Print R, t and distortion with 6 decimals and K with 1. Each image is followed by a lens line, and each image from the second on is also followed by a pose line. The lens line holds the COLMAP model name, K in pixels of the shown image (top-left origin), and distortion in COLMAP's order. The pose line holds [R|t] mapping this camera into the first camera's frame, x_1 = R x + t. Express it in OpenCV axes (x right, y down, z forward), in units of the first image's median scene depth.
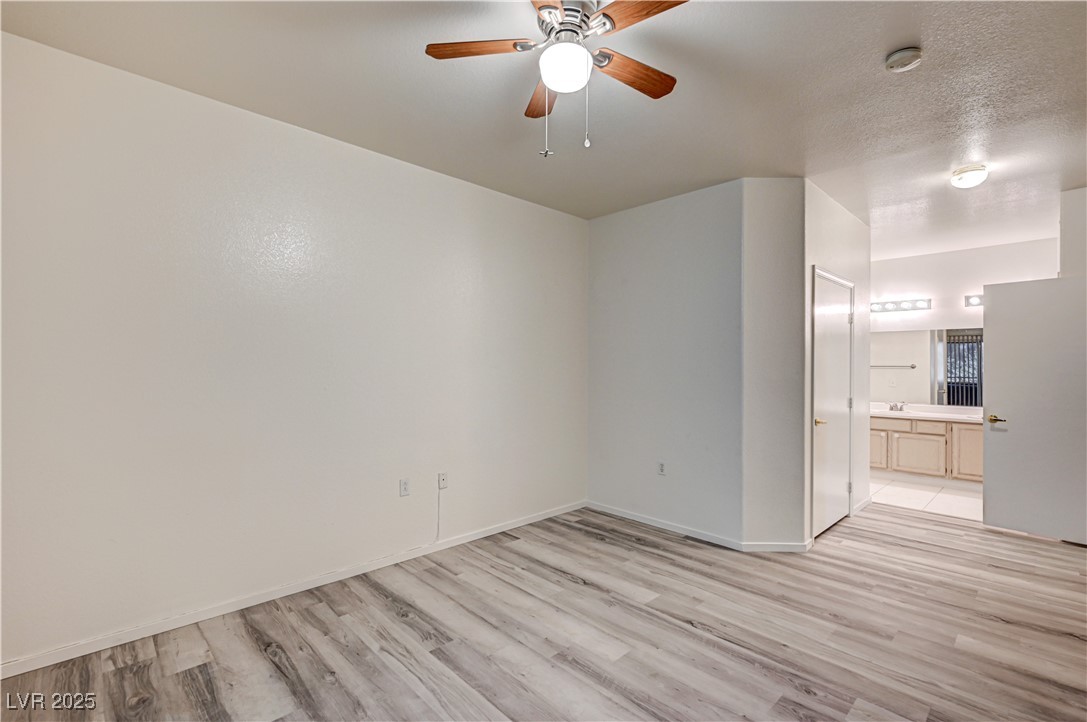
lens RADIAL K [[477.0, 0, 545.1], [0, 477.0, 364.9], [0, 0, 1]] dist [-0.000018, 0.000264]
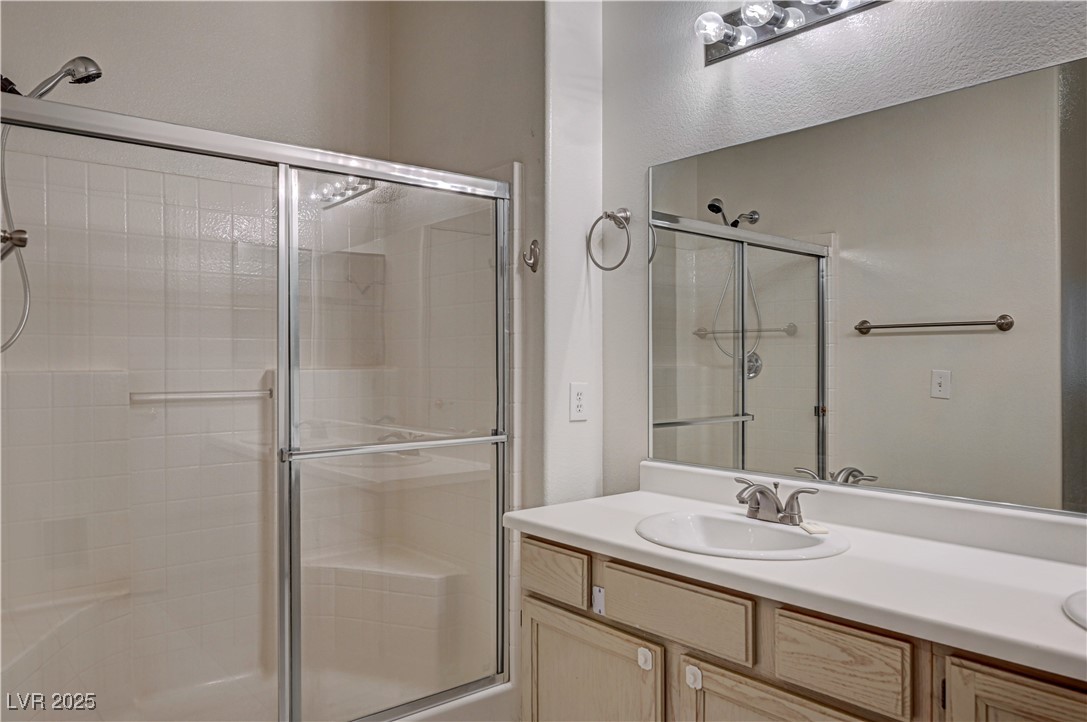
lens RADIAL K [[768.1, 0, 543.5], [0, 768.1, 361.0], [0, 0, 1]] dist [-0.000743, 0.000238]
pose [[0.998223, -0.003742, -0.059469, 0.698256], [0.003753, 0.999993, 0.000080, 0.030871], [0.059468, -0.000303, 0.998230, 0.712809]]
